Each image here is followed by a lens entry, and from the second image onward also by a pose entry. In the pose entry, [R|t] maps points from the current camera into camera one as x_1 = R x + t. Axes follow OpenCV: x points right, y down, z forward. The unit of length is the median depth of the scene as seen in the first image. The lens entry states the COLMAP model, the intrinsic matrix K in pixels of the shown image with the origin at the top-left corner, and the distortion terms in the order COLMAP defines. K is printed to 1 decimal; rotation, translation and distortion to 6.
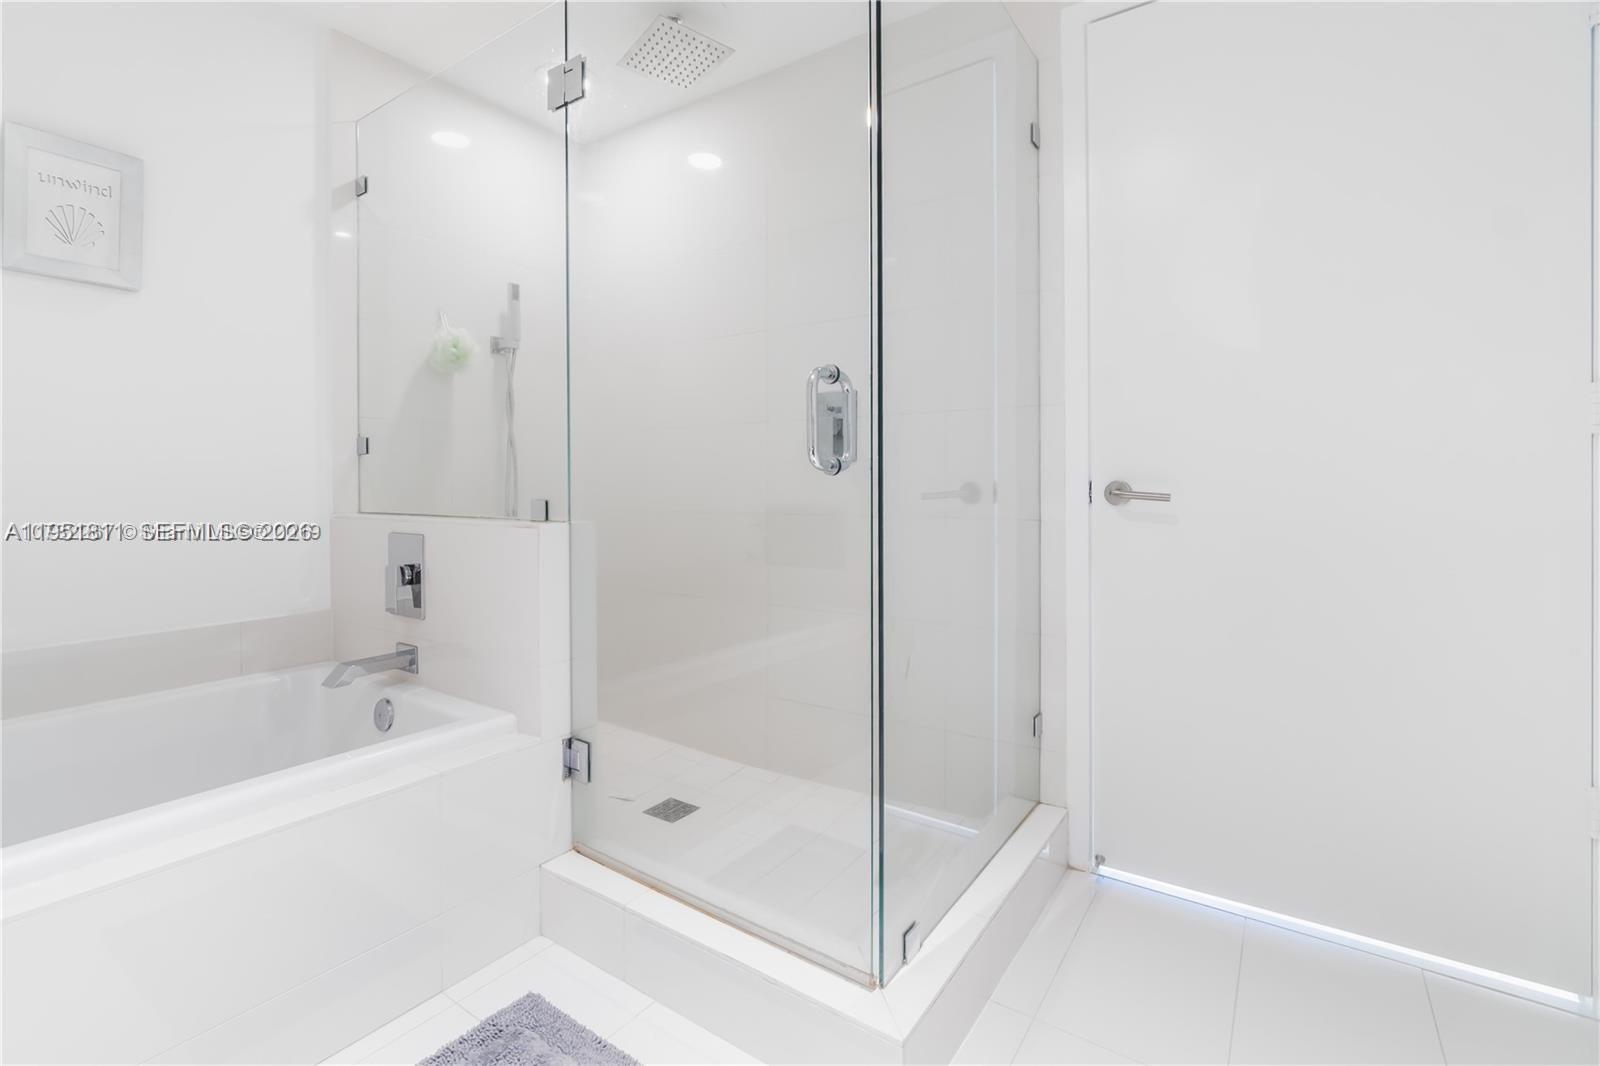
lens RADIAL K [[717.7, 0, 791.7], [0, 717.7, 491.7], [0, 0, 1]] dist [-0.016795, 0.000004]
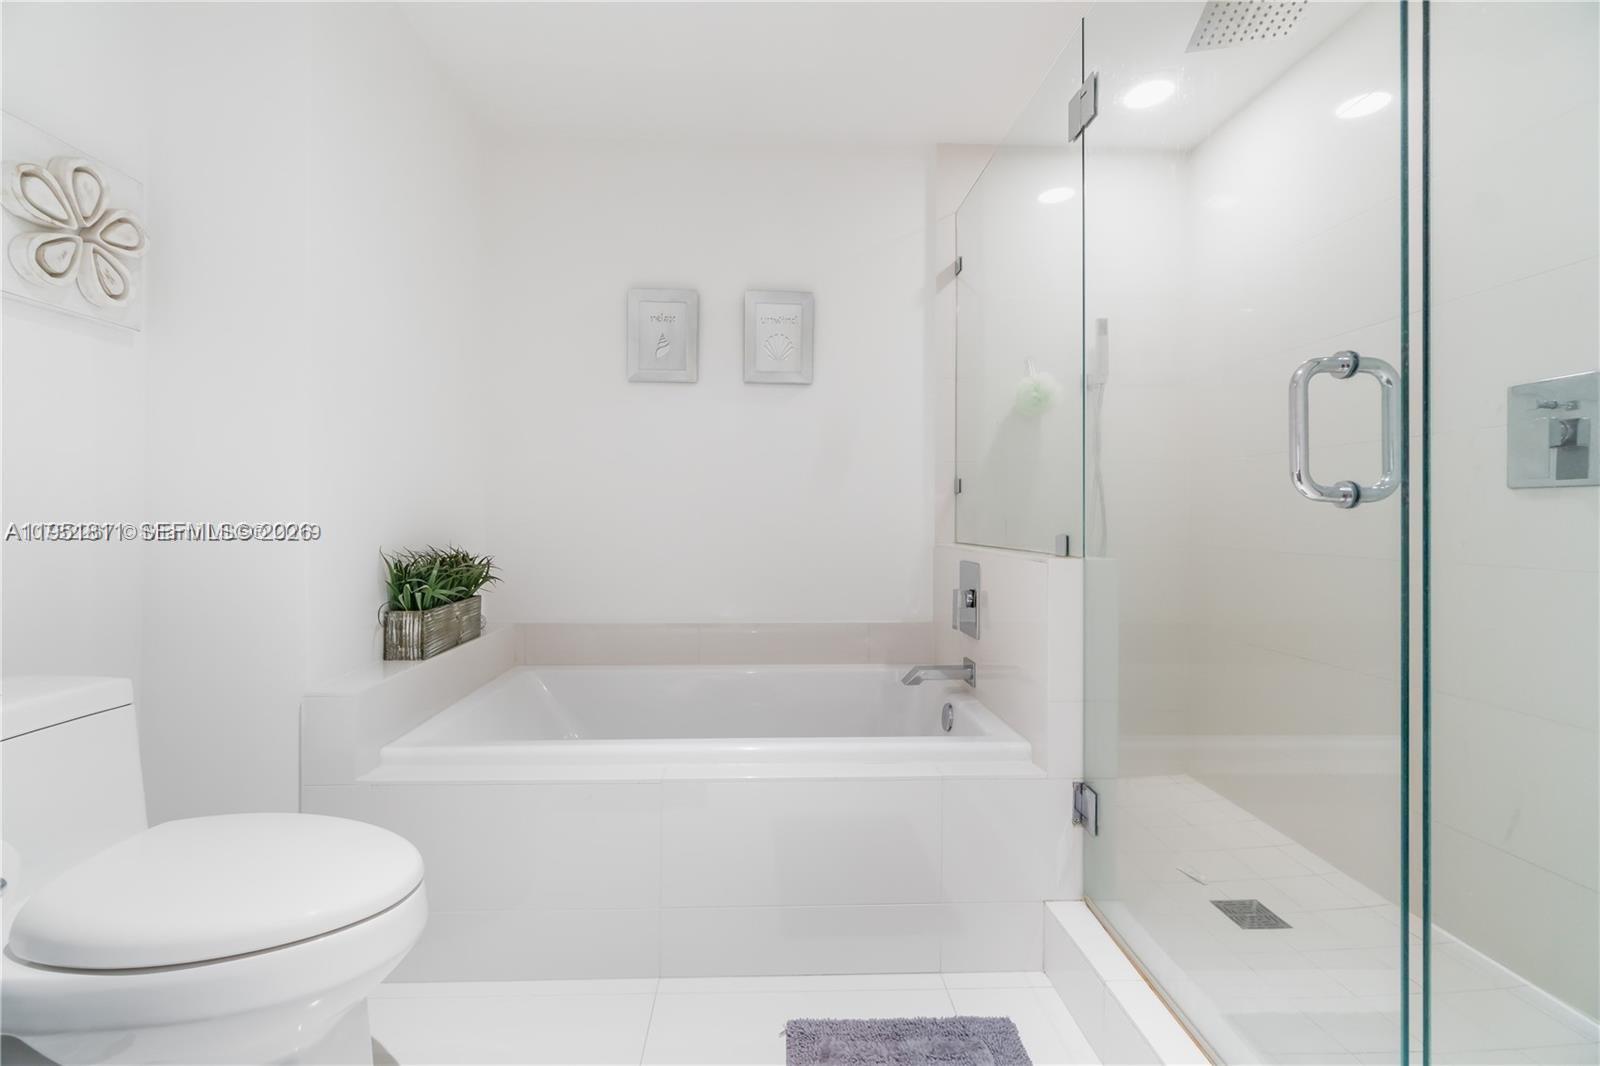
lens RADIAL K [[698.6, 0, 799.9], [0, 698.6, 515.5], [0, 0, 1]] dist [0.000343, -0.006067]
pose [[0.611431, 0.000521, -0.791297, 0.190905], [-0.012049, 0.999890, -0.008652, -0.003018], [0.791206, 0.014824, 0.611370, 0.112009]]
